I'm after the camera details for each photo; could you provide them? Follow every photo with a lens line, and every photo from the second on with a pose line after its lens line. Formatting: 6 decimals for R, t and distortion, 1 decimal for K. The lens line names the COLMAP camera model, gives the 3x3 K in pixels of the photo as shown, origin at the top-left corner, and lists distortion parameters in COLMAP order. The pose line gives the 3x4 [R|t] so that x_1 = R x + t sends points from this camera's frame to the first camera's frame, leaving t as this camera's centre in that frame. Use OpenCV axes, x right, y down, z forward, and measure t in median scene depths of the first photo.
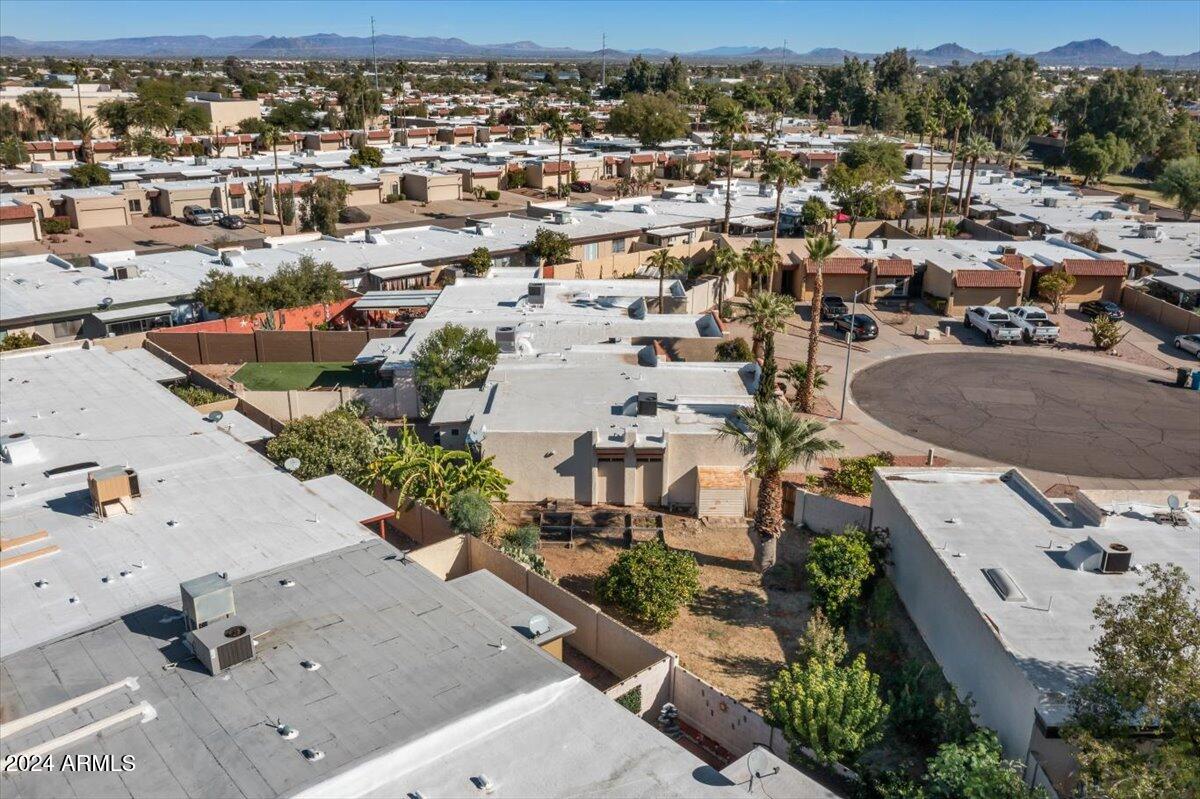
lens RADIAL K [[960.3, 0, 599.3], [0, 960.3, 404.7], [0, 0, 1]] dist [-0.009288, 0.003847]
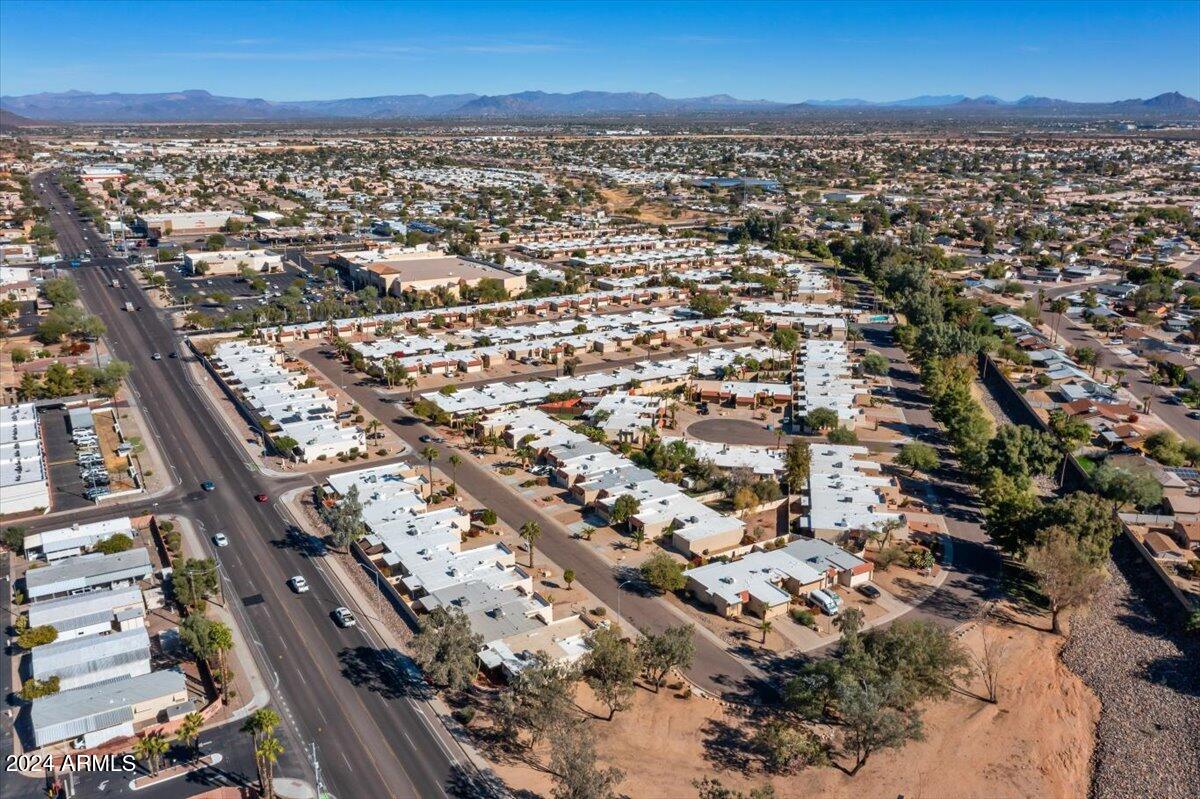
lens RADIAL K [[960.3, 0, 601.4], [0, 960.3, 399.4], [0, 0, 1]] dist [-0.009288, 0.003847]
pose [[0.981684, 0.043720, -0.185430, 0.518528], [-0.053541, 0.997397, -0.048292, 0.074599], [0.182836, 0.057335, 0.981470, -2.640543]]
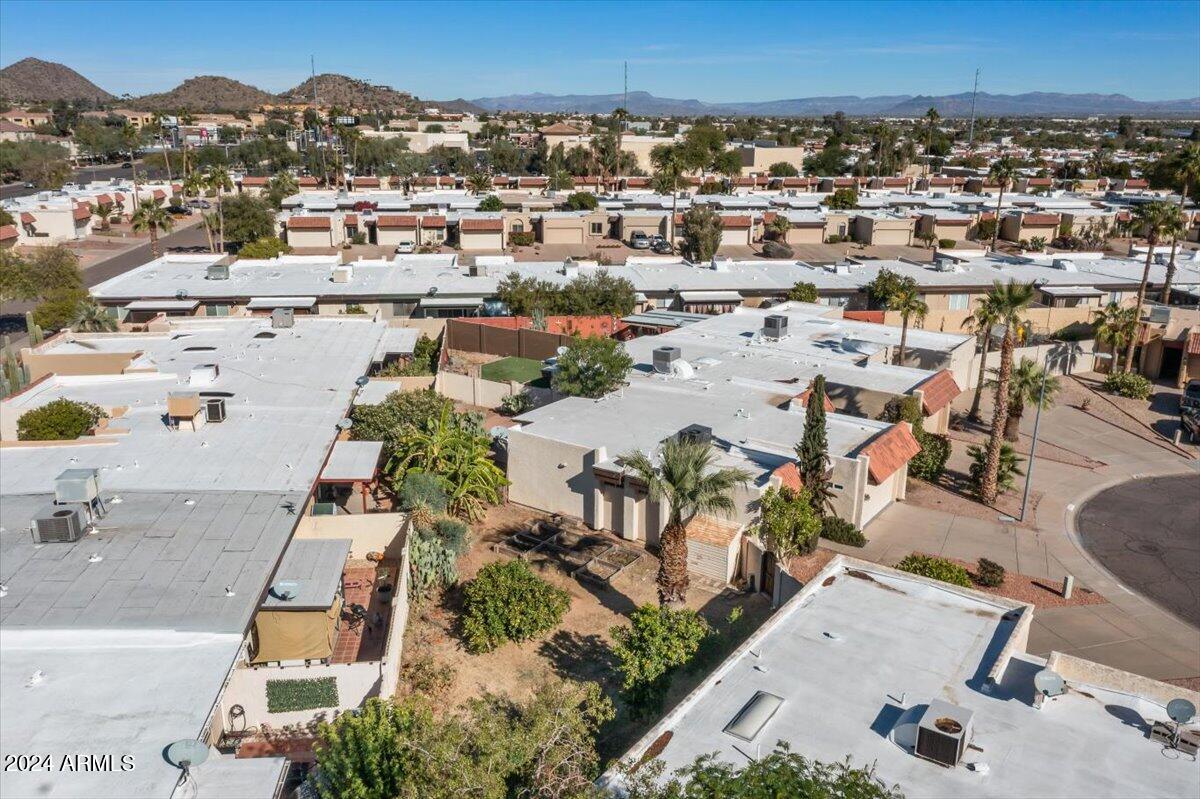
lens RADIAL K [[960.3, 0, 596.9], [0, 960.3, 394.5], [0, 0, 1]] dist [-0.009288, 0.003847]
pose [[0.813766, 0.154383, -0.560313, 0.264925], [-0.190501, 0.981667, -0.006193, -0.009922], [0.549085, 0.111780, 0.828257, 0.113327]]
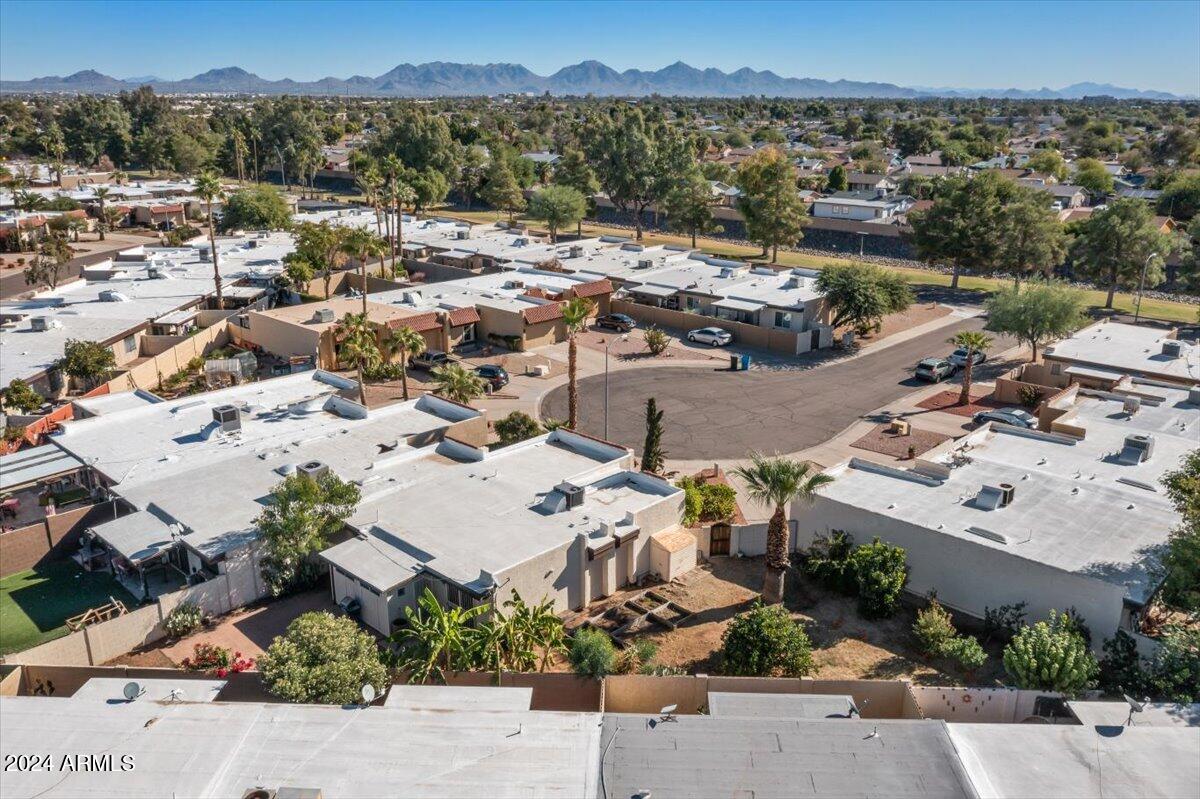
lens RADIAL K [[960.3, 0, 599.4], [0, 960.3, 397.0], [0, 0, 1]] dist [-0.009288, 0.003847]
pose [[0.697113, -0.222375, 0.681603, -0.331038], [0.244259, 0.967473, 0.065823, -0.088732], [-0.674070, 0.120602, 0.728756, 0.130620]]
